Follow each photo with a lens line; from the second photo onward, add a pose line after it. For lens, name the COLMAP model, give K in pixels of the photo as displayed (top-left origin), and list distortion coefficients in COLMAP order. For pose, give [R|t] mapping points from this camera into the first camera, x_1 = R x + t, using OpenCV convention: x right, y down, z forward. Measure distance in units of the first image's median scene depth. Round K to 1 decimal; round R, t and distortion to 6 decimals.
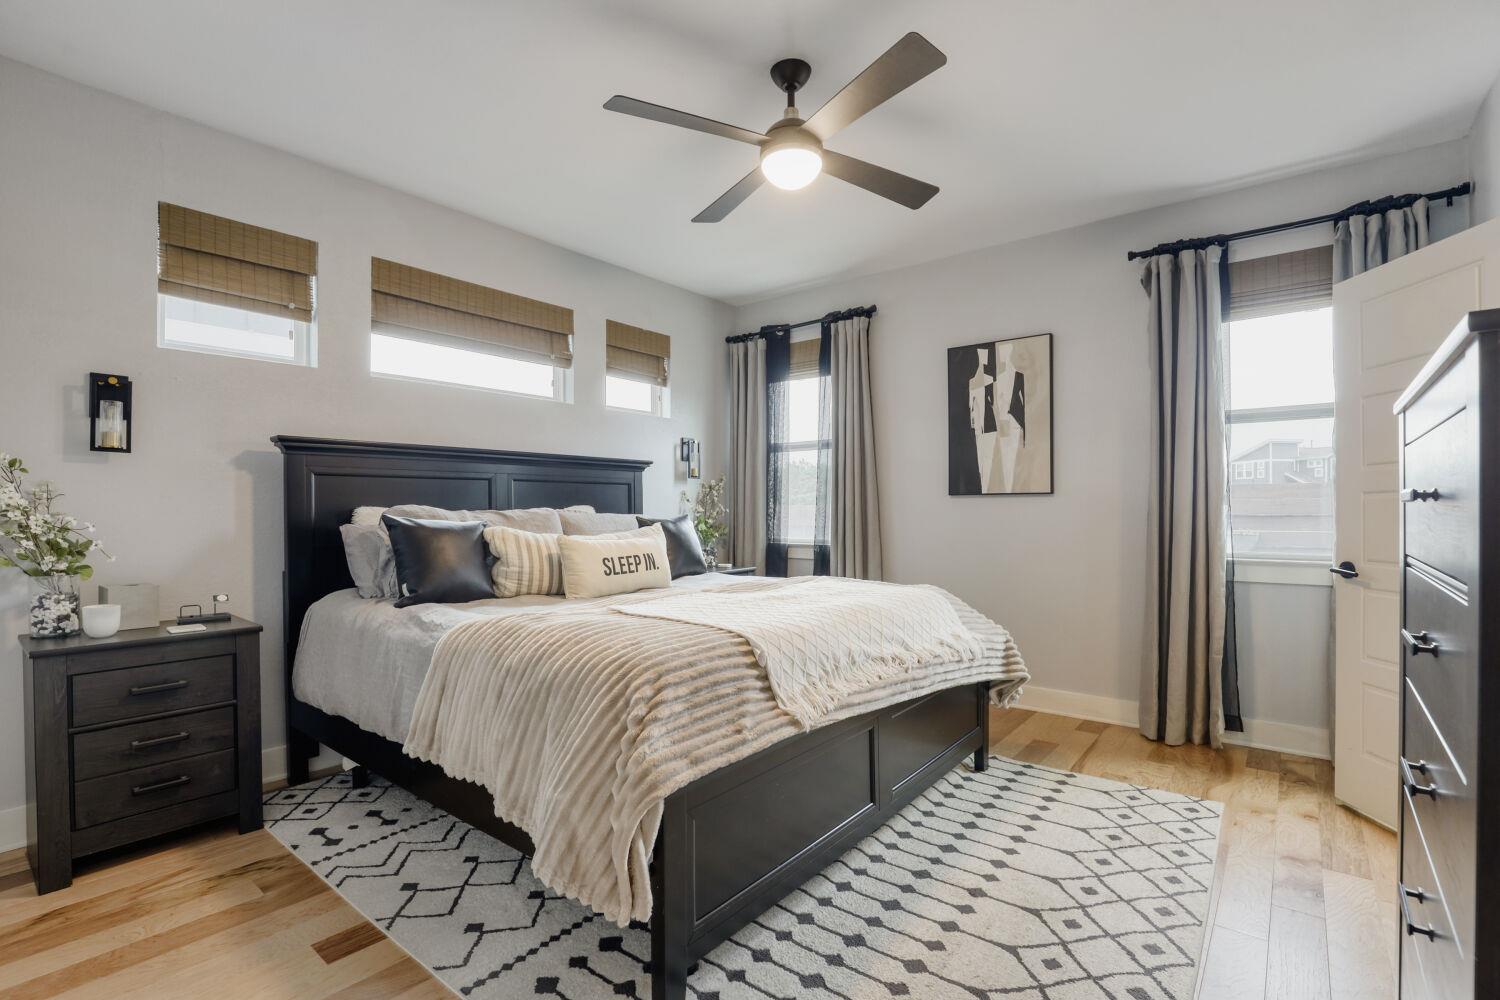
lens RADIAL K [[695.9, 0, 746.6], [0, 695.9, 510.4], [0, 0, 1]] dist [-0.023807, 0.000884]
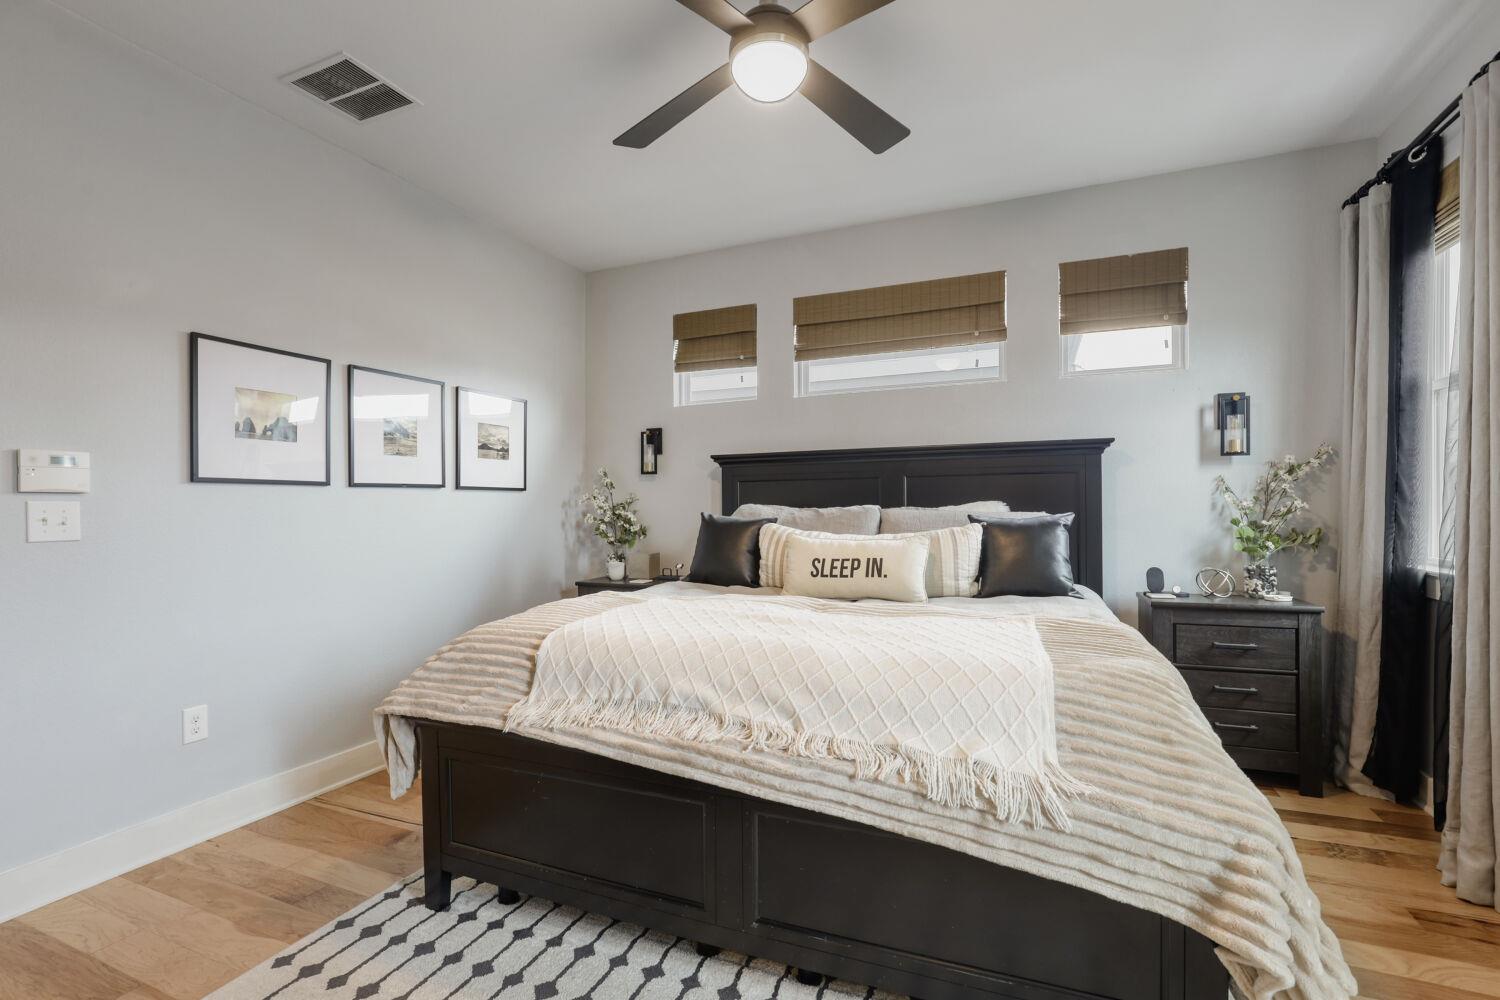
lens RADIAL K [[689.6, 0, 723.2], [0, 689.6, 528.6], [0, 0, 1]] dist [-0.015454, 0.000489]
pose [[0.256351, 0.025181, -0.966256, 0.656728], [0.004007, 0.999624, 0.027114, 0.001701], [0.966575, -0.010823, 0.256154, 0.621370]]
